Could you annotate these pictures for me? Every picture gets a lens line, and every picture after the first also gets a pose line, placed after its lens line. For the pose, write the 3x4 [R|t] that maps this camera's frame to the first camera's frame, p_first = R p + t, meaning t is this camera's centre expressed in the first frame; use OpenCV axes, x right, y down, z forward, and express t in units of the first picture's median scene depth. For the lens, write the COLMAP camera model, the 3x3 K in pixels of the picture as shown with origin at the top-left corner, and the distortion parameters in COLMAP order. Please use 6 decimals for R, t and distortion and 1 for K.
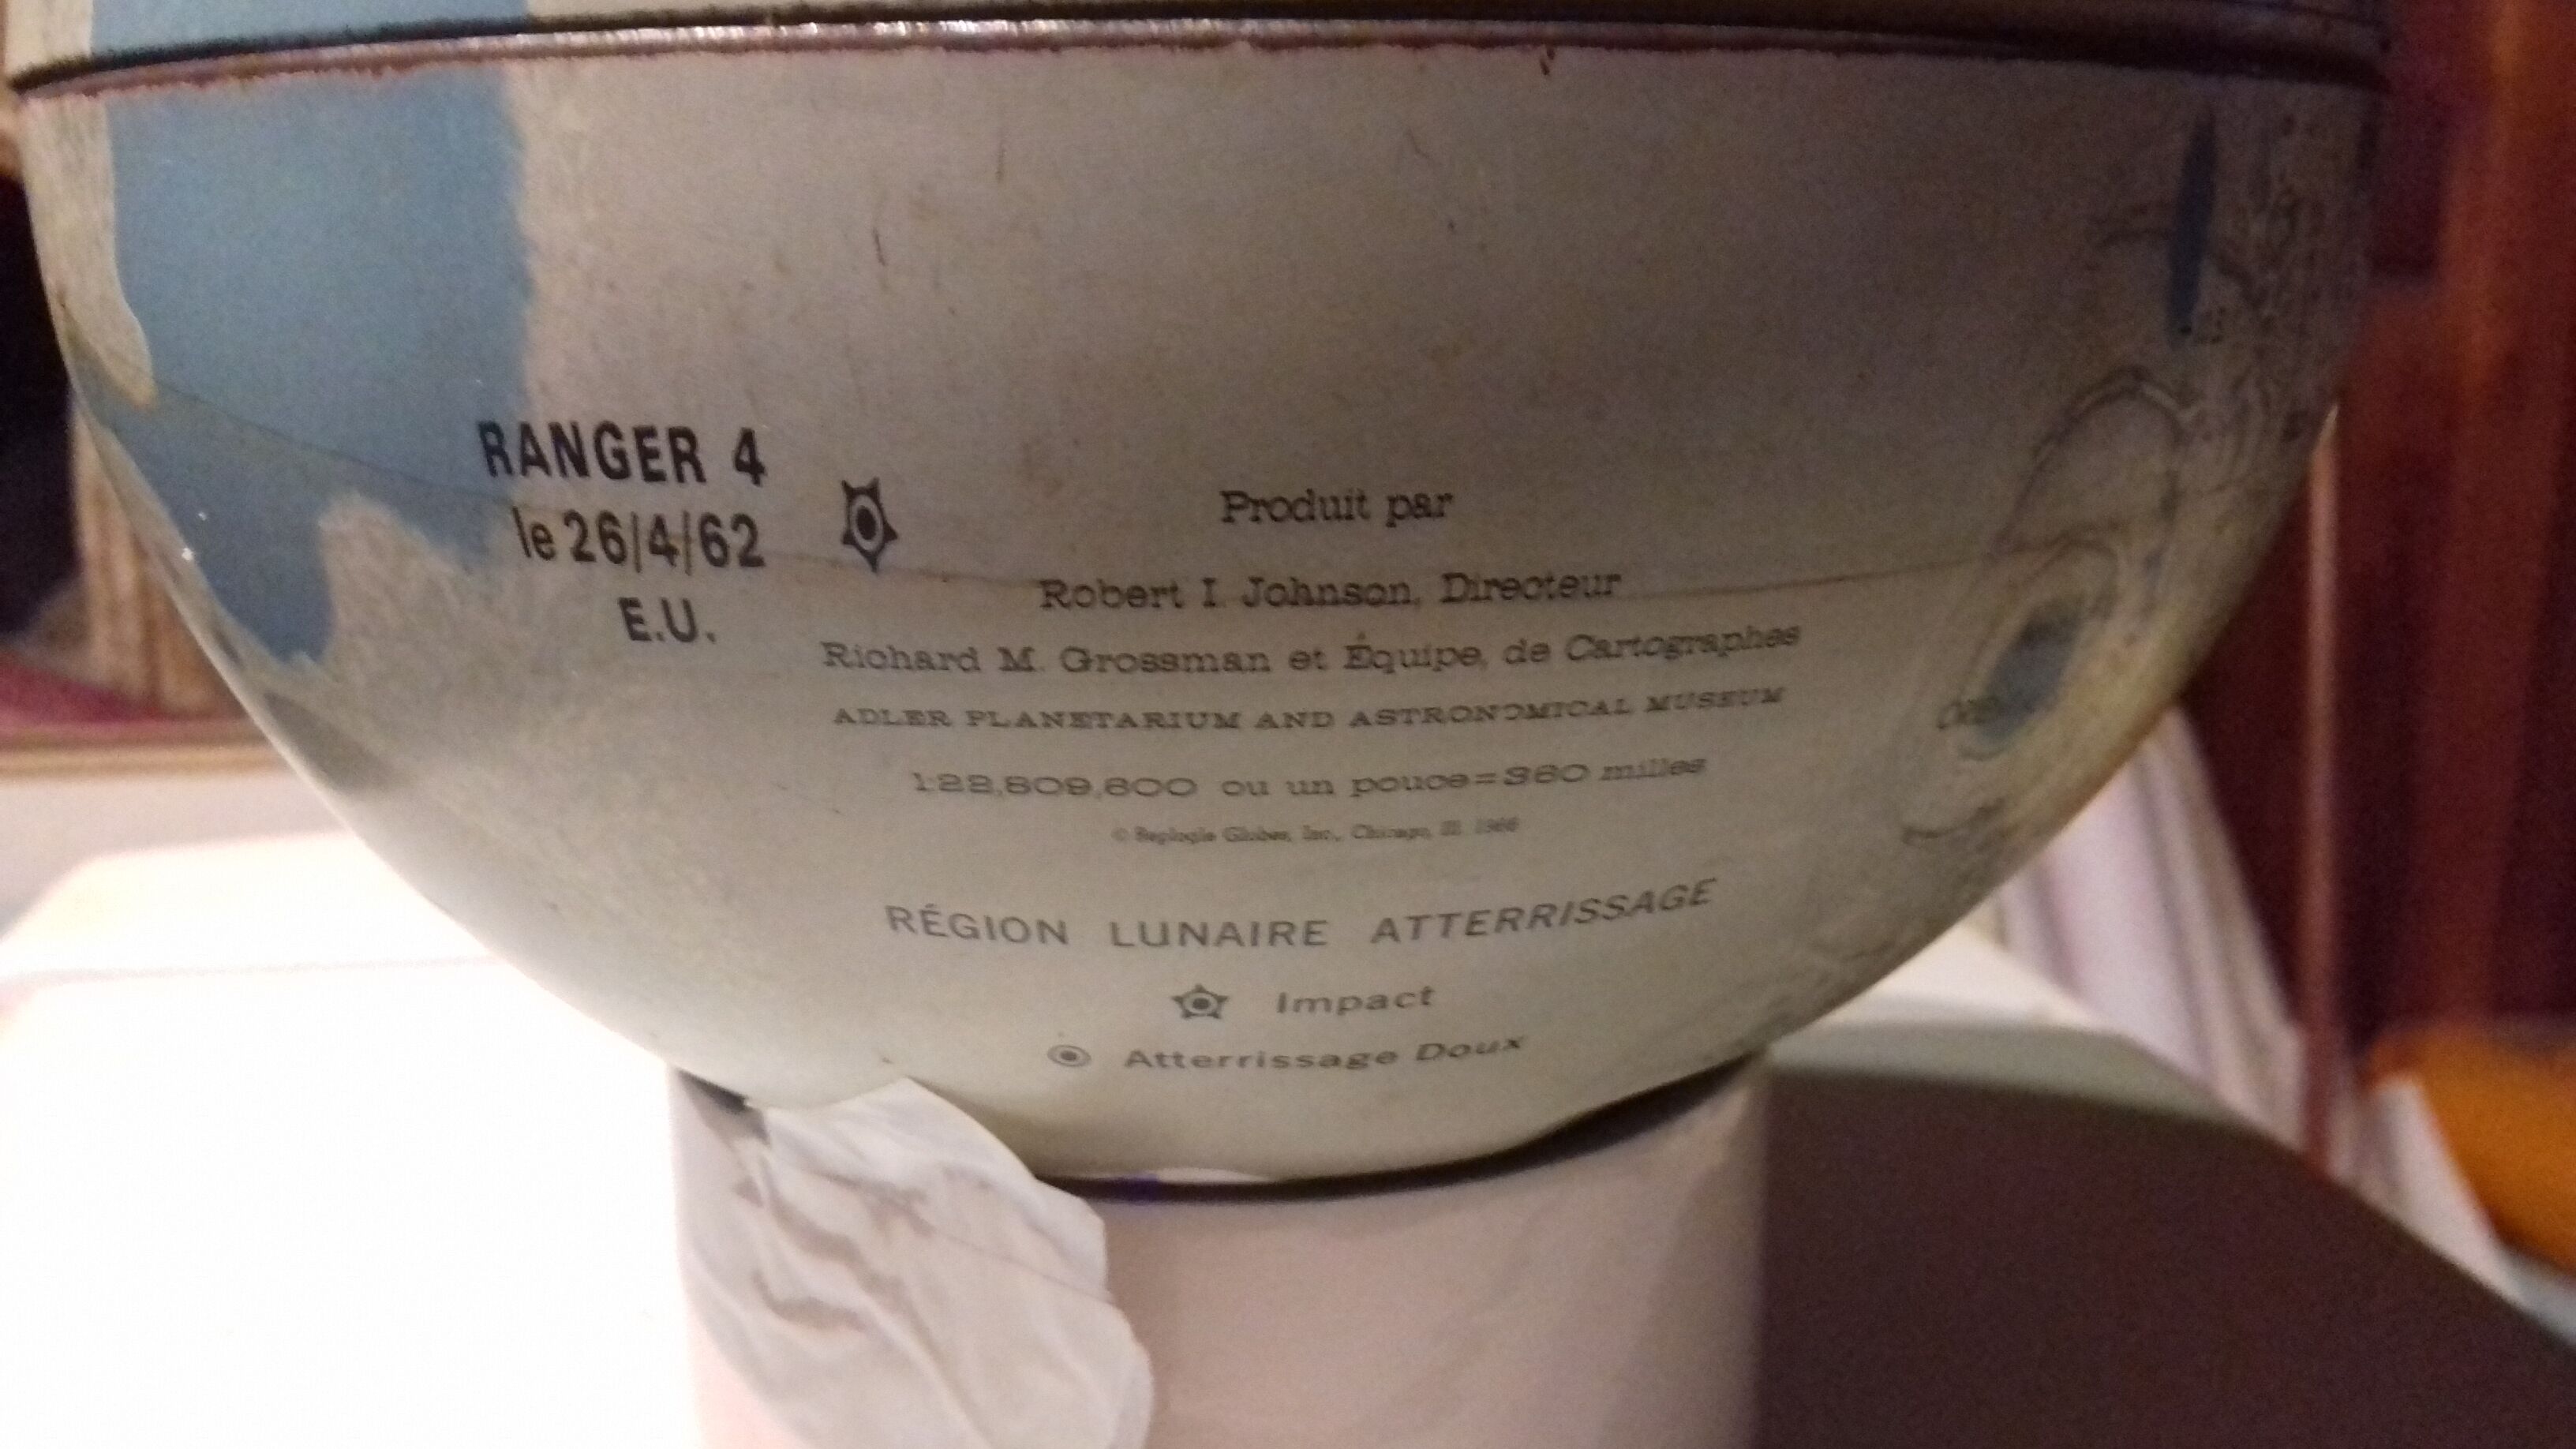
lens RADIAL K [[2366.5, 0, 1287.5], [0, 2366.5, 745.0], [0, 0, 1]] dist [0.079272, 0.000000]
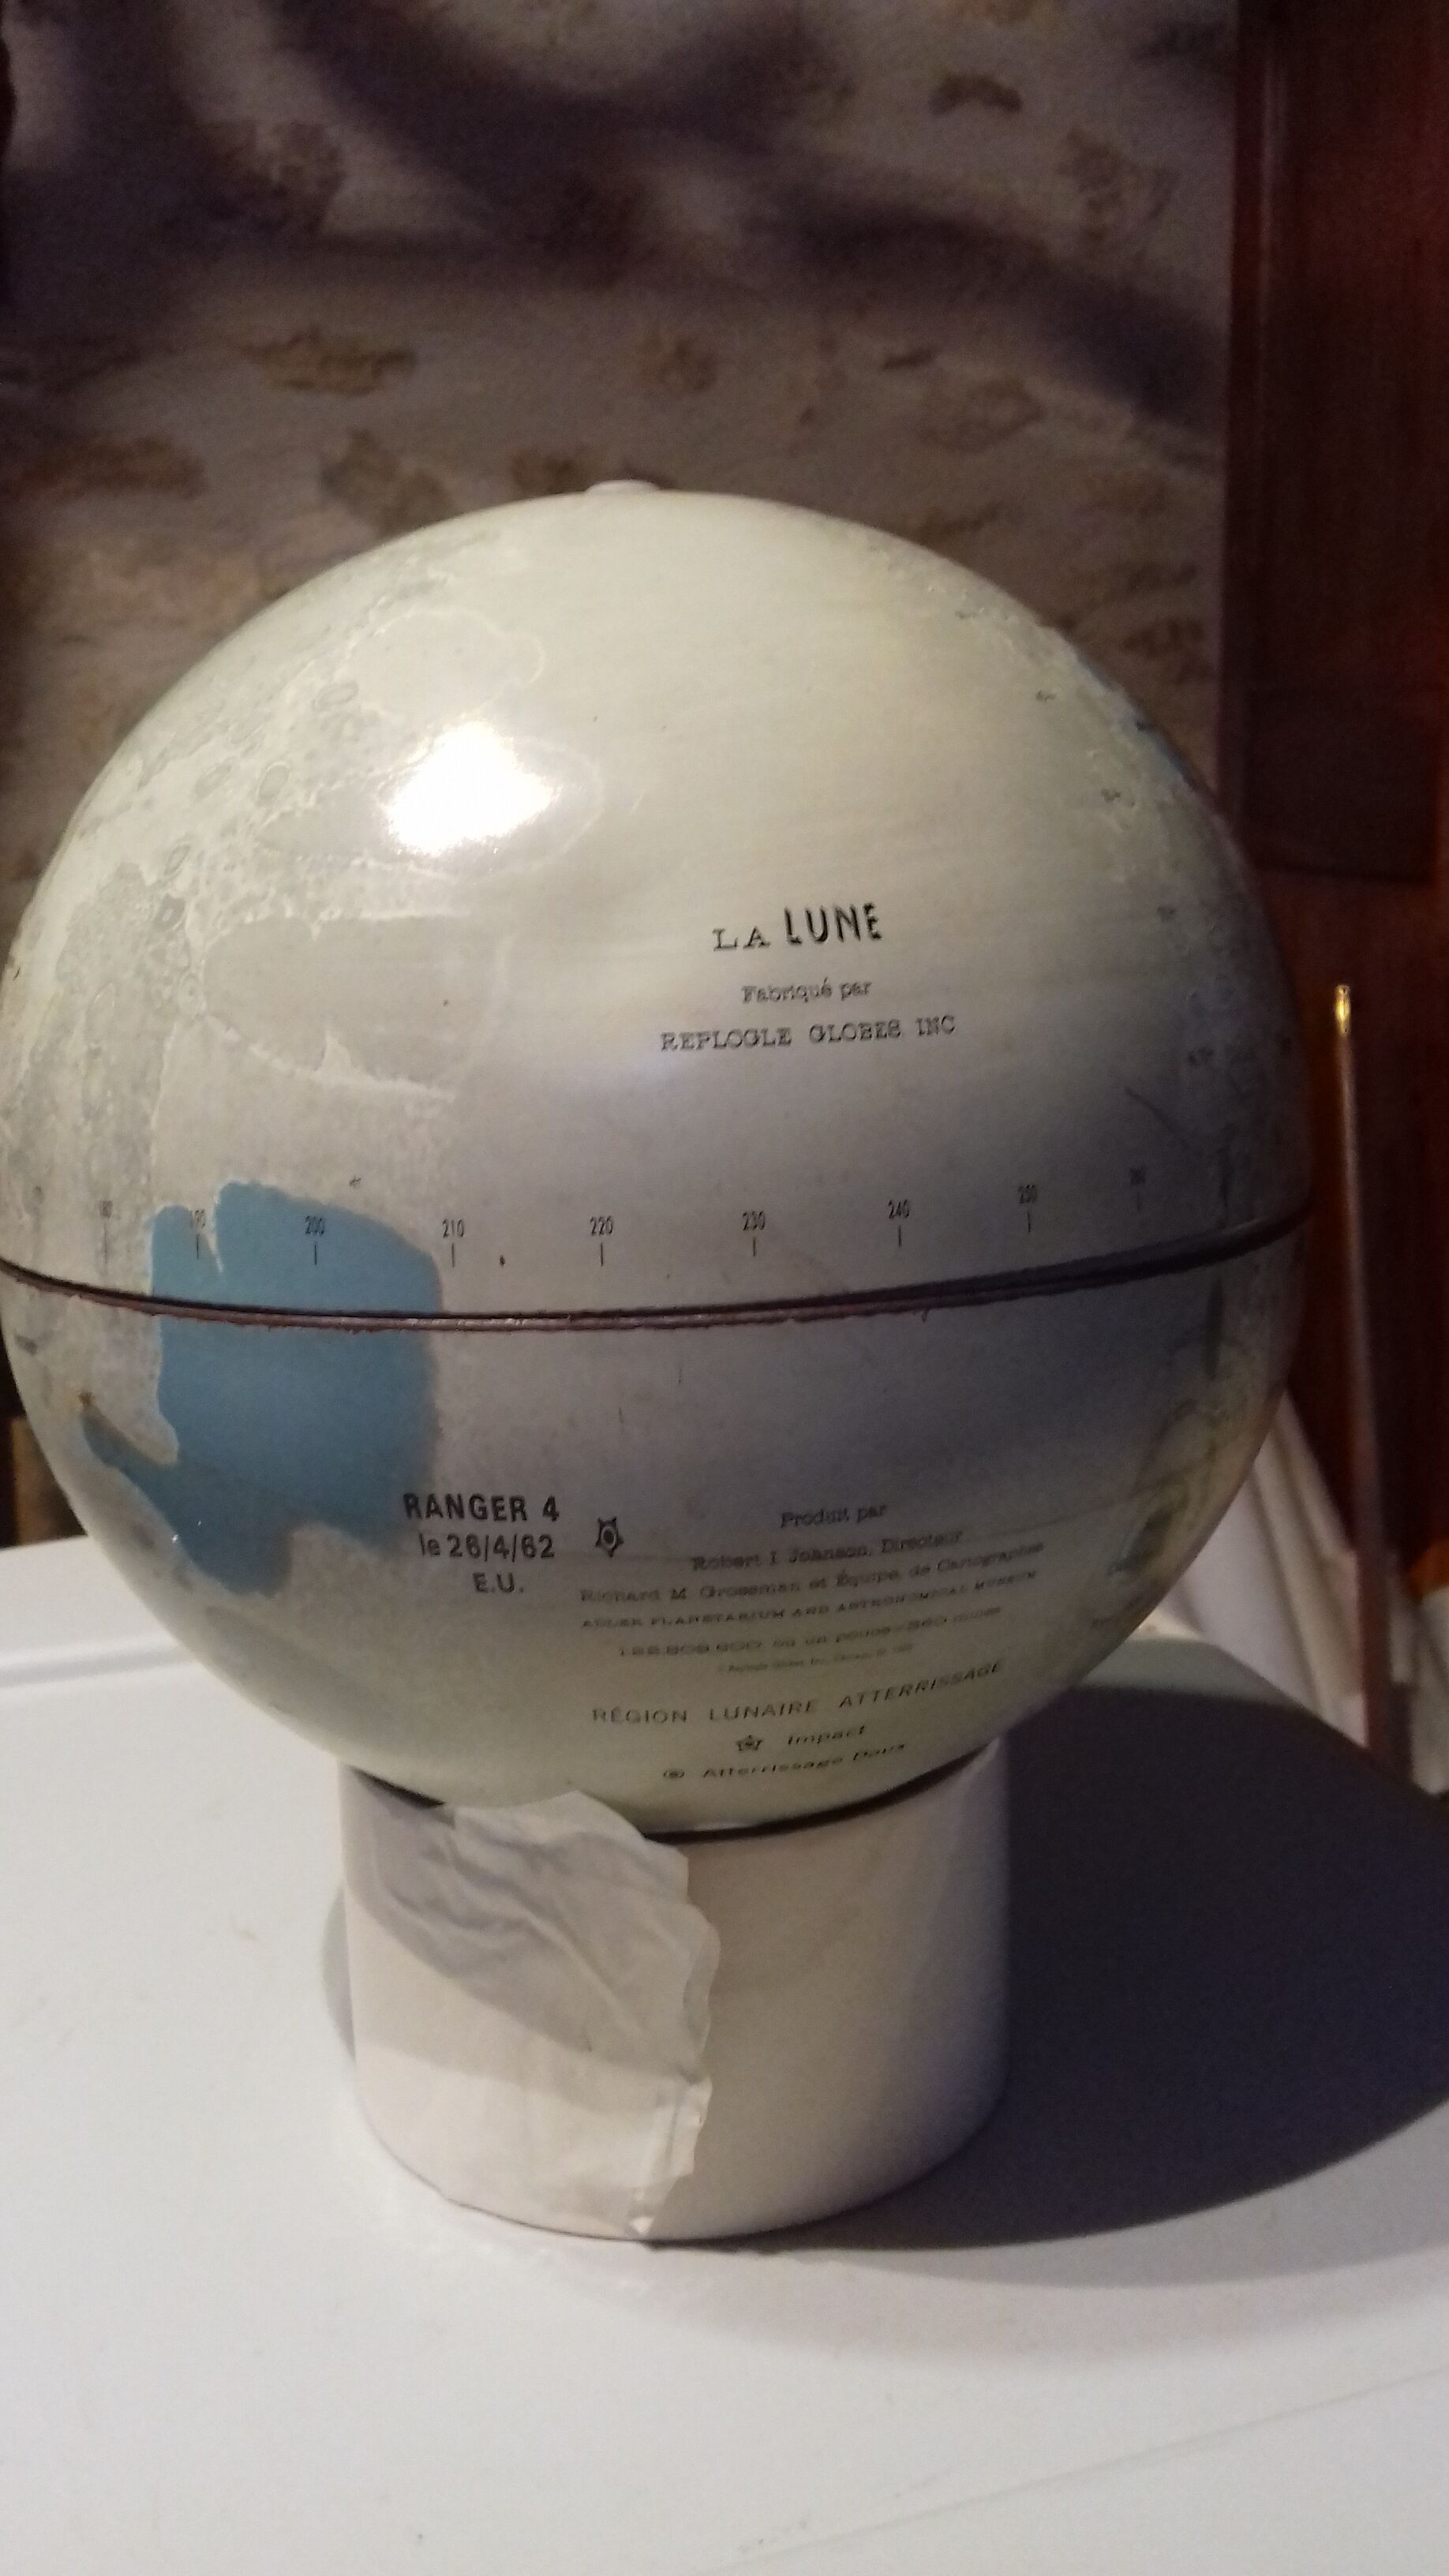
lens RADIAL K [[2366.5, 0, 715.2], [0, 2366.5, 1310.5], [0, 0, 1]] dist [0.079272, 0.000000]
pose [[0.989020, -0.056683, 0.136478, -0.335801], [0.056513, 0.998389, 0.005122, -0.278667], [-0.136548, 0.002647, 0.990630, -0.998518]]
